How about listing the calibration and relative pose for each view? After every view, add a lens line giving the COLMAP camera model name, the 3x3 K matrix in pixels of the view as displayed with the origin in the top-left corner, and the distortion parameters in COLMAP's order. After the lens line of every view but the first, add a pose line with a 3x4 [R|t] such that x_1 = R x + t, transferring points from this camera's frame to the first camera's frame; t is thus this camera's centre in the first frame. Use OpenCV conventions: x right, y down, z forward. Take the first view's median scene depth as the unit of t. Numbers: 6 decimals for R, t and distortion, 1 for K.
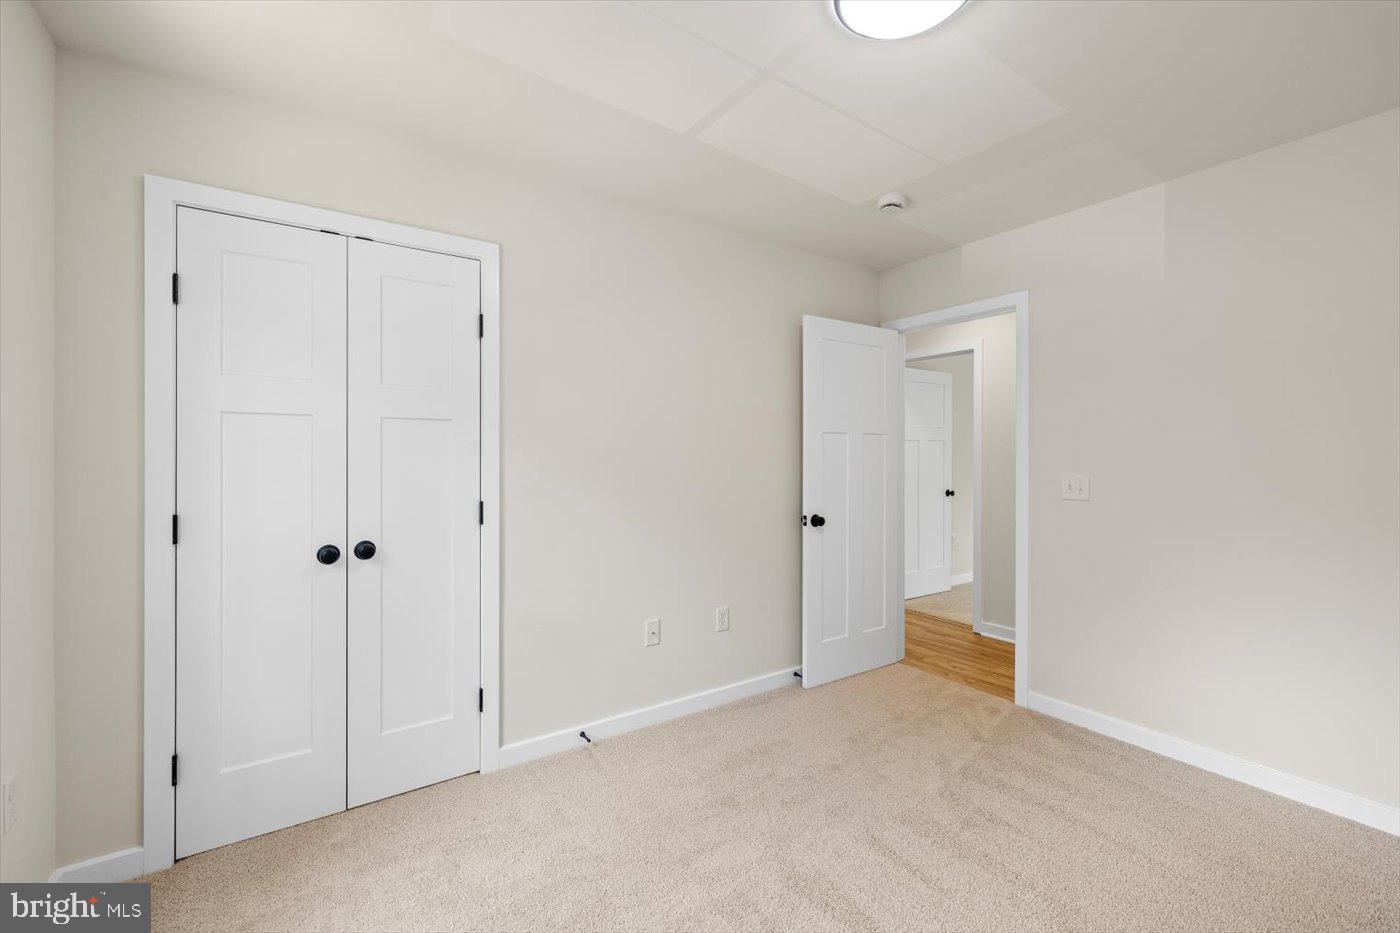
lens RADIAL K [[605.4, 0, 700.0], [0, 605.4, 466.5], [0, 0, 1]] dist [0.001602, 0.000203]
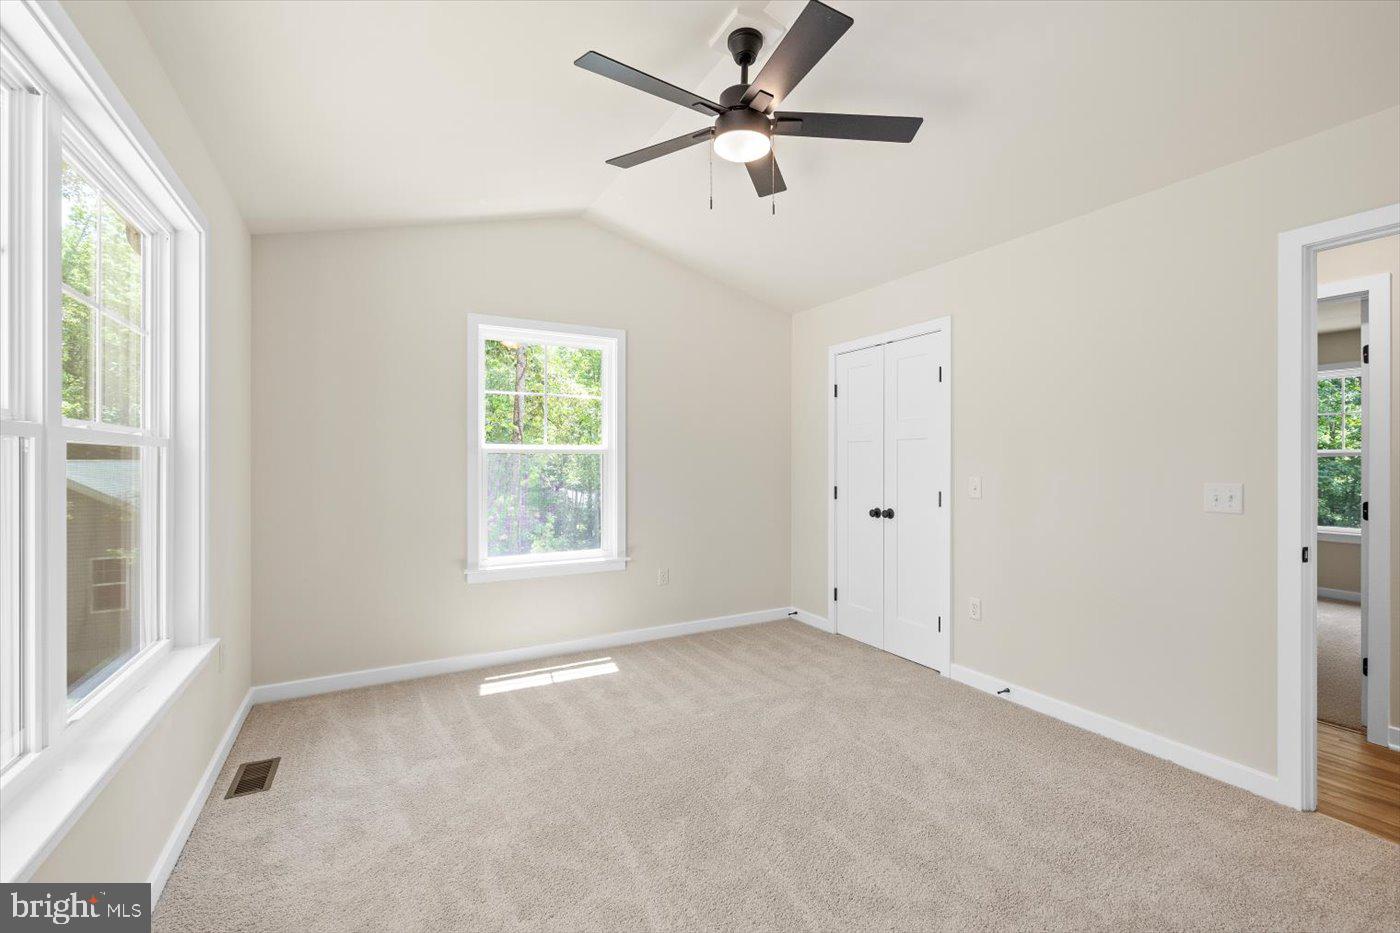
lens RADIAL K [[605.4, 0, 700.0], [0, 605.4, 466.5], [0, 0, 1]] dist [0.001602, 0.000203]
pose [[-0.104191, 0.006778, -0.994534, 2.292978], [-0.011551, 0.999901, 0.008024, -0.017016], [0.994490, 0.012324, -0.104102, 1.094673]]
